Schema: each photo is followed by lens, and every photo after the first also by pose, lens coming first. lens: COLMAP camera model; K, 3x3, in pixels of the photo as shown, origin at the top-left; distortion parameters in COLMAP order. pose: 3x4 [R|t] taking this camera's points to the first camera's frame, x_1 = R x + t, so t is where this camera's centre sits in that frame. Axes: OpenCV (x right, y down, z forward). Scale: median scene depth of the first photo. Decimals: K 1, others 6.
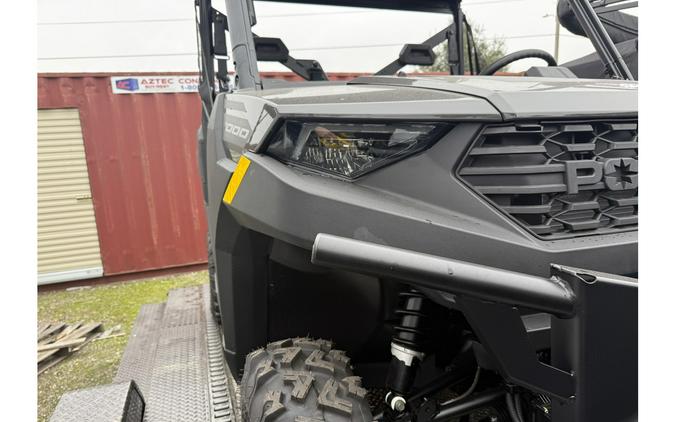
lens RADIAL K [[422.8, 0, 337.2], [0, 422.8, 240.1], [0, 0, 1]] dist [-0.021614, -0.001197]
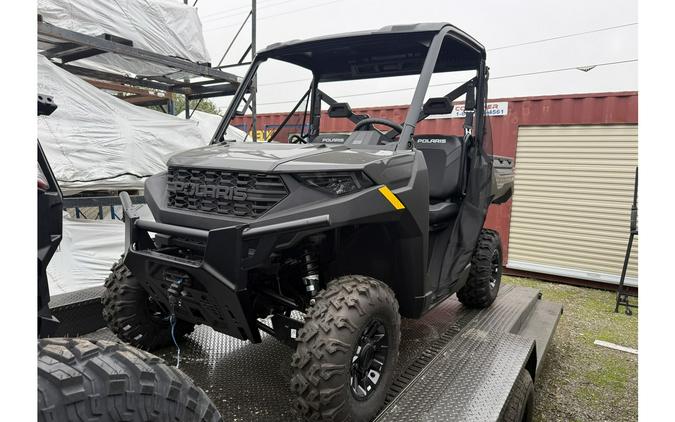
lens RADIAL K [[422.8, 0, 337.2], [0, 422.8, 240.1], [0, 0, 1]] dist [-0.021614, -0.001197]
pose [[0.605556, 0.202617, -0.769577, 2.835035], [-0.219898, 0.971996, 0.082880, -0.227303], [0.764819, 0.119040, 0.633152, 0.034623]]
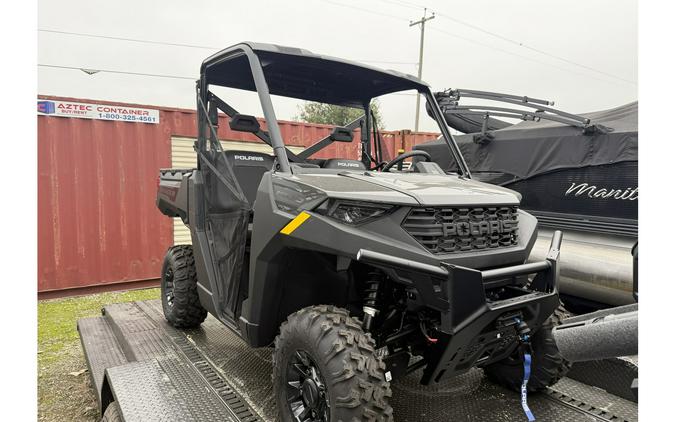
lens RADIAL K [[420.5, 0, 333.8], [0, 420.5, 225.6], [0, 0, 1]] dist [0.002278, 0.000158]
pose [[0.958915, 0.041351, 0.280663, -0.628652], [-0.013000, 0.994686, -0.102134, 0.072209], [-0.283395, 0.094289, 0.954357, -0.970557]]
